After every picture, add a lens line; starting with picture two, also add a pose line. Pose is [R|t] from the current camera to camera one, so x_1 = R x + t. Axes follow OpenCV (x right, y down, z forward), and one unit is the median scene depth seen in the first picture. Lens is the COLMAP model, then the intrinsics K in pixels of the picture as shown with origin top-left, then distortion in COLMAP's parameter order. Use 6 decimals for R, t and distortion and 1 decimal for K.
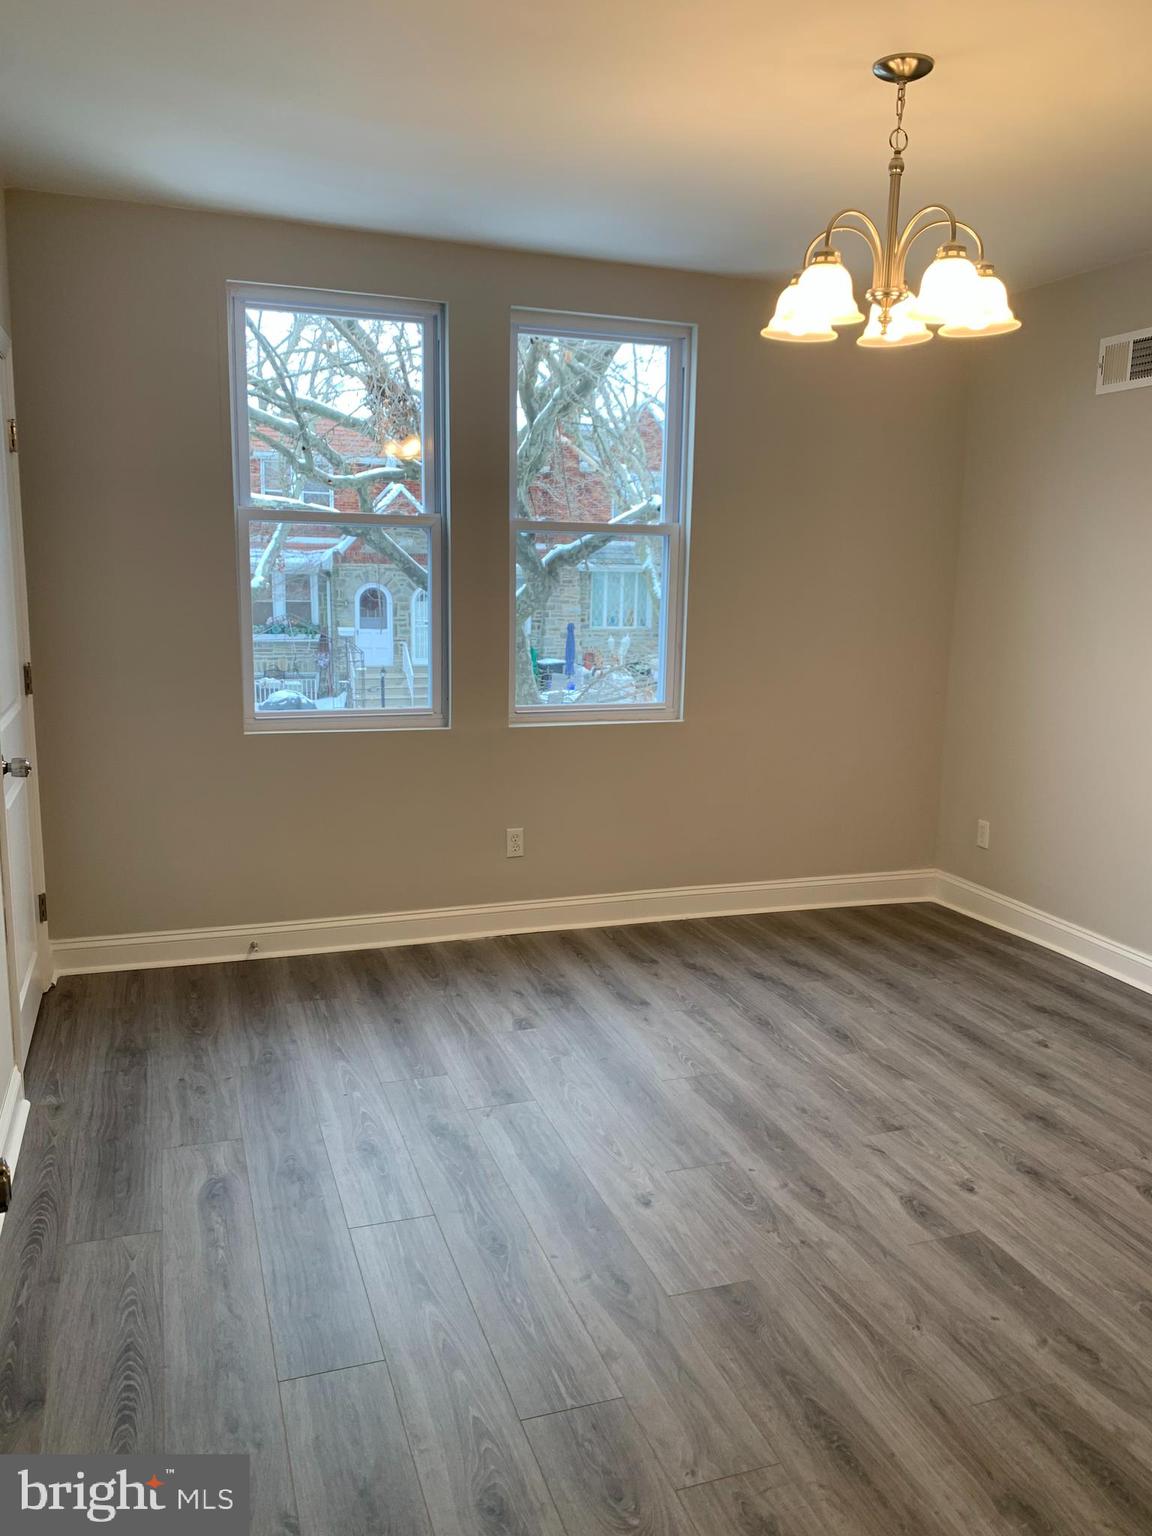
lens RADIAL K [[1177.0, 0, 583.1], [0, 1177.0, 776.0], [0, 0, 1]] dist [0.043561, -0.057289]
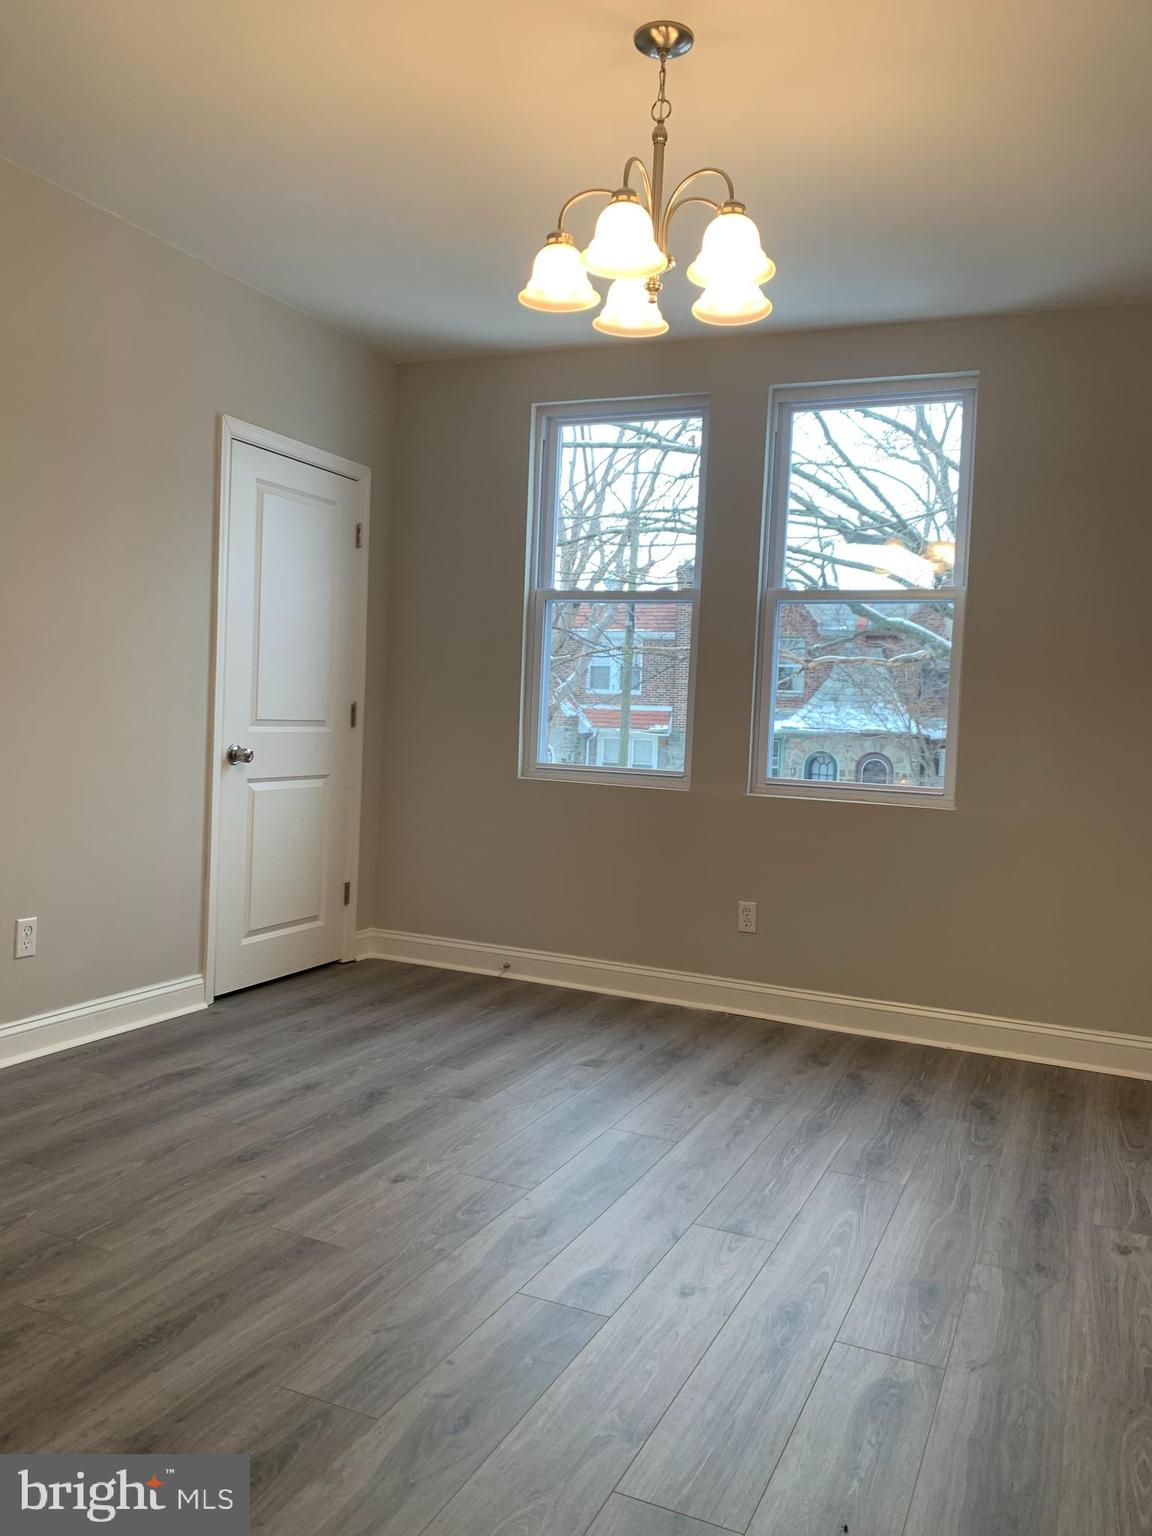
lens RADIAL K [[1177.0, 0, 579.5], [0, 1177.0, 755.9], [0, 0, 1]] dist [0.043561, -0.057289]
pose [[0.725312, 0.038421, -0.687347, 0.567408], [-0.162358, 0.979824, -0.116556, 0.070937], [0.669001, 0.196136, 0.716916, 0.220913]]
